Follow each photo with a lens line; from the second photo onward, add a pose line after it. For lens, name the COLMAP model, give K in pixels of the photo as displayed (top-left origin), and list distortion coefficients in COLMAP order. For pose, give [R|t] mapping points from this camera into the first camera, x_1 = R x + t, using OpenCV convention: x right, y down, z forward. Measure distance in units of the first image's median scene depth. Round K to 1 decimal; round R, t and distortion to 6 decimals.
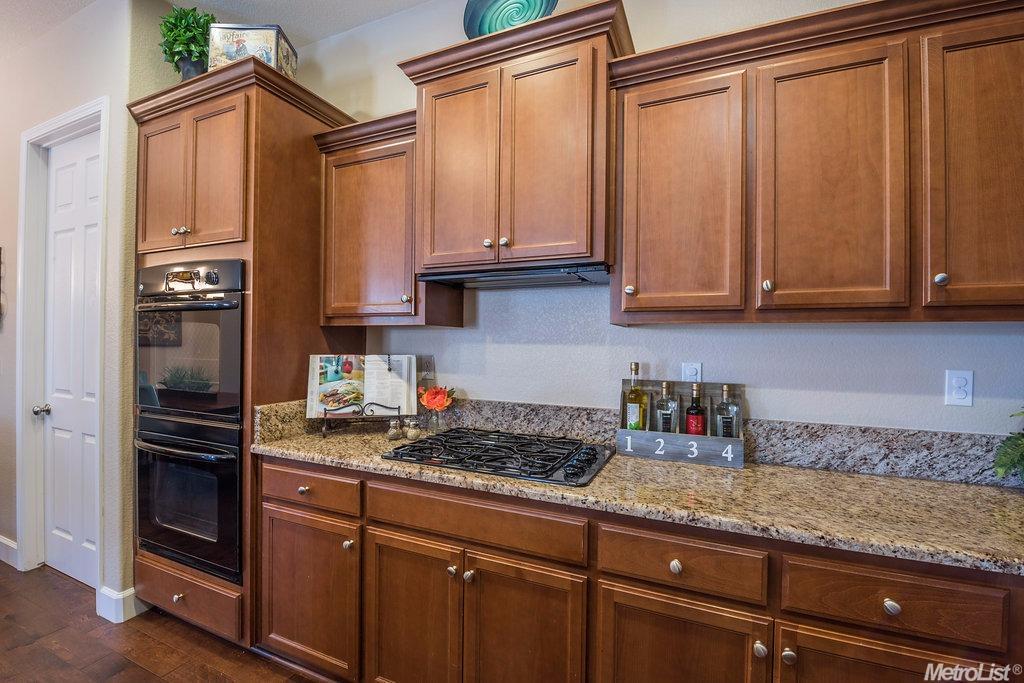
lens RADIAL K [[443.3, 0, 510.7], [0, 443.3, 342.2], [0, 0, 1]] dist [-0.017680, -0.002778]
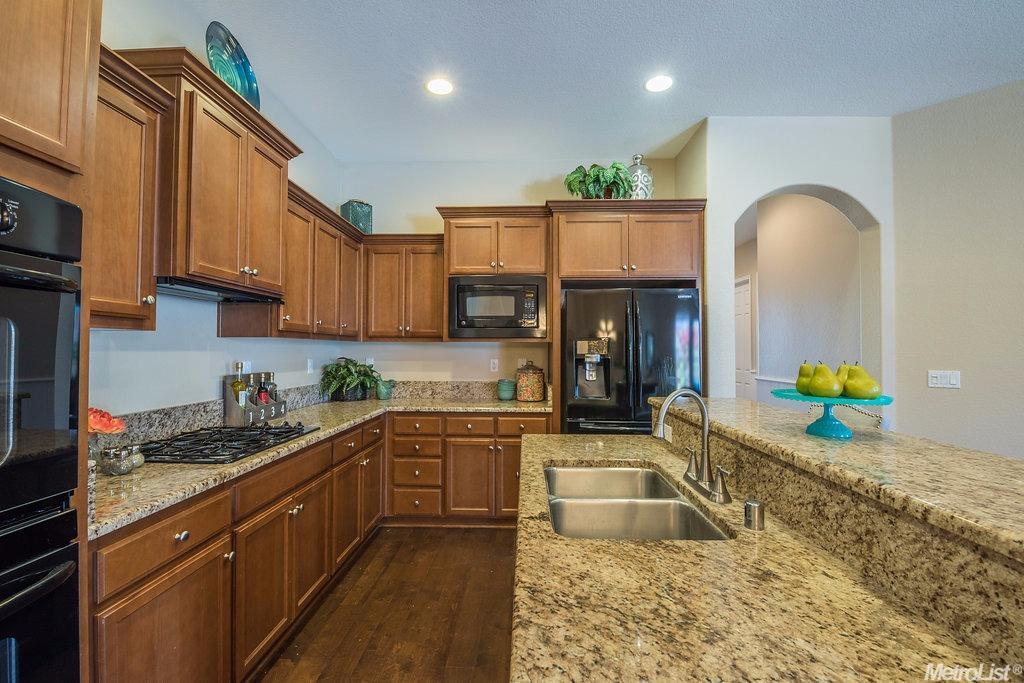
lens RADIAL K [[443.3, 0, 512.9], [0, 443.3, 342.4], [0, 0, 1]] dist [-0.017680, -0.002778]
pose [[-0.369149, 0.003359, 0.929364, -1.468291], [-0.009251, 0.999931, -0.007289, -0.019155], [-0.929324, -0.011289, -0.369092, 0.752747]]
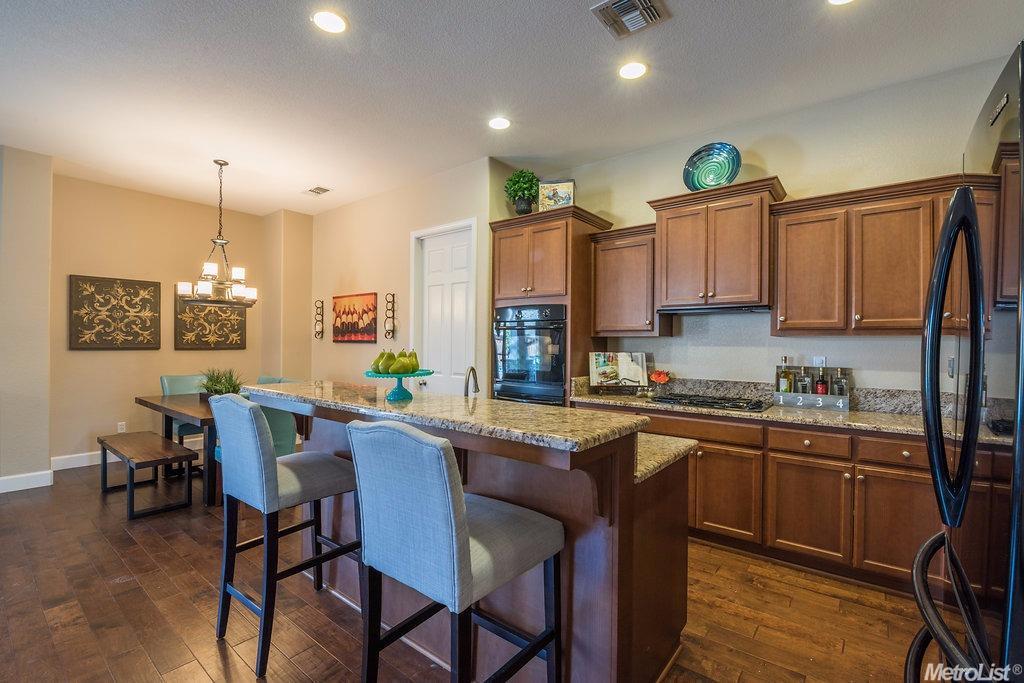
lens RADIAL K [[443.3, 0, 509.9], [0, 443.3, 343.2], [0, 0, 1]] dist [-0.017680, -0.002778]
pose [[0.965733, -0.003669, -0.259510, -0.365487], [0.002624, 0.999987, -0.004372, -0.003685], [0.259523, 0.003541, 0.965730, -1.121065]]
